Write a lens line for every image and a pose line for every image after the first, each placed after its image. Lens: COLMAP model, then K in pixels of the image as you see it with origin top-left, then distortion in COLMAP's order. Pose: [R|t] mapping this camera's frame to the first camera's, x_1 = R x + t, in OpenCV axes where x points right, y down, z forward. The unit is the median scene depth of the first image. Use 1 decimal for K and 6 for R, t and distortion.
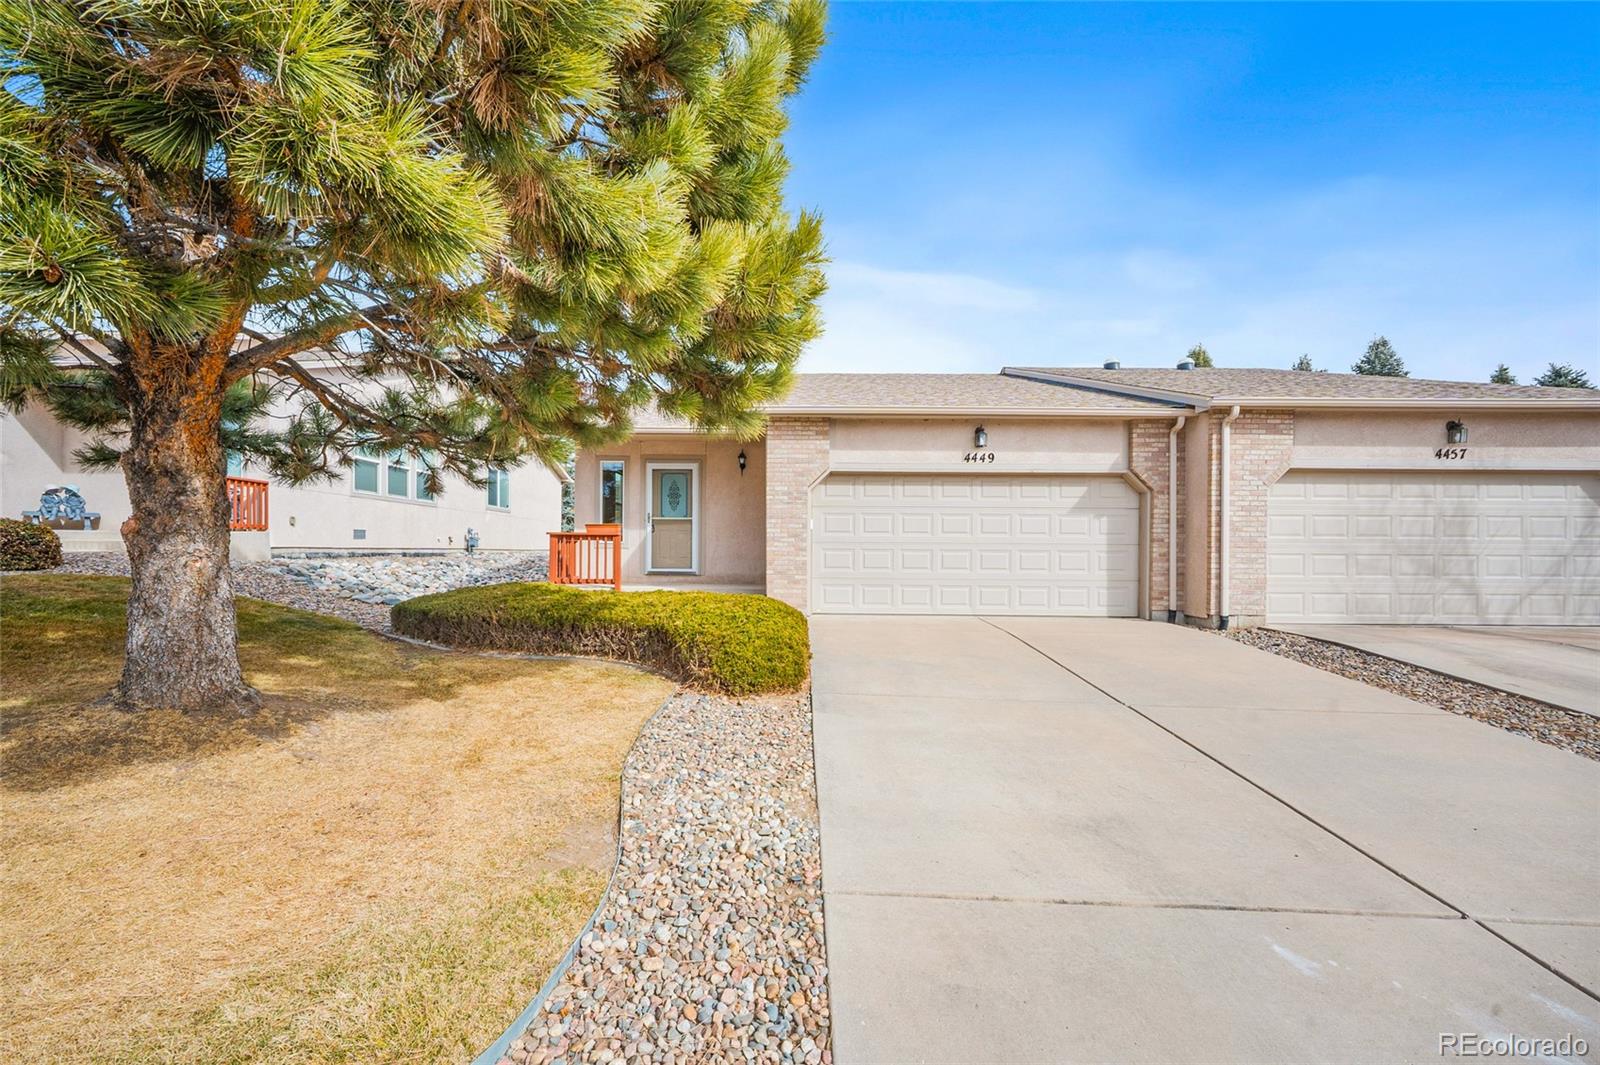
lens RADIAL K [[640.7, 0, 801.8], [0, 640.7, 549.7], [0, 0, 1]] dist [0.000608, 0.000006]
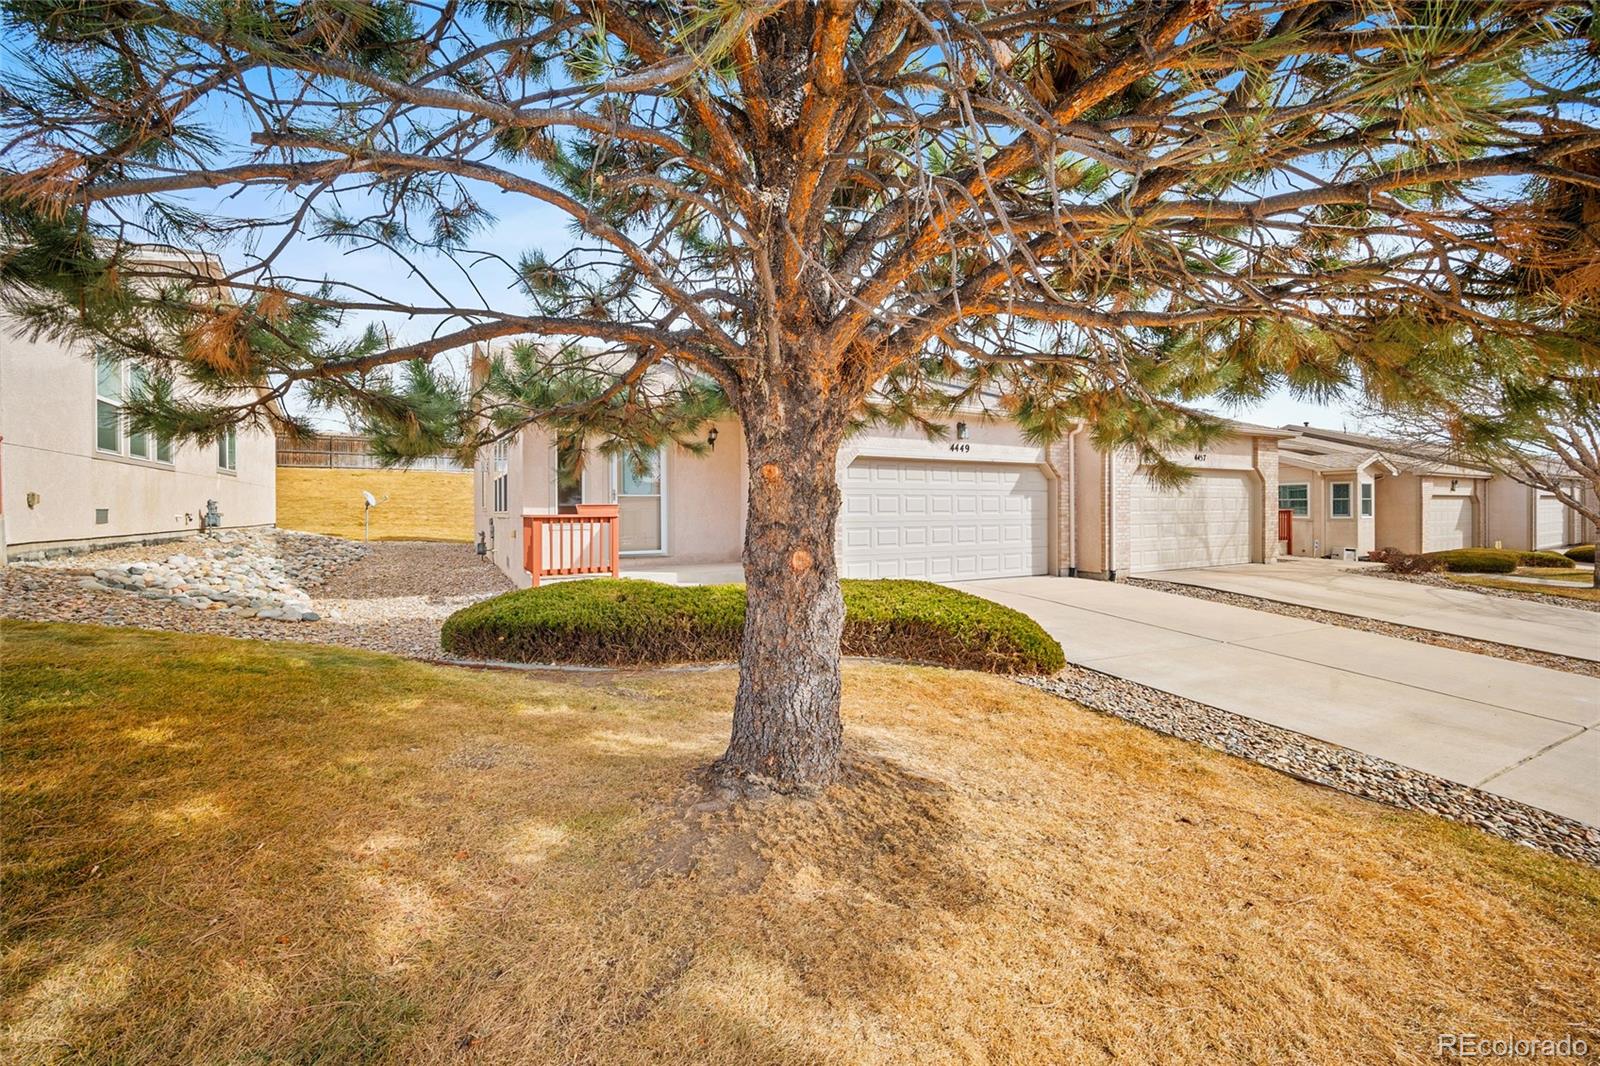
lens RADIAL K [[632.1, 0, 796.1], [0, 632.1, 506.5], [0, 0, 1]] dist [-0.001041, -0.000089]
pose [[0.874891, -0.009738, 0.484222, -0.446083], [0.010719, 0.999942, 0.000741, -0.032051], [-0.484201, 0.004543, 0.874945, 0.101566]]
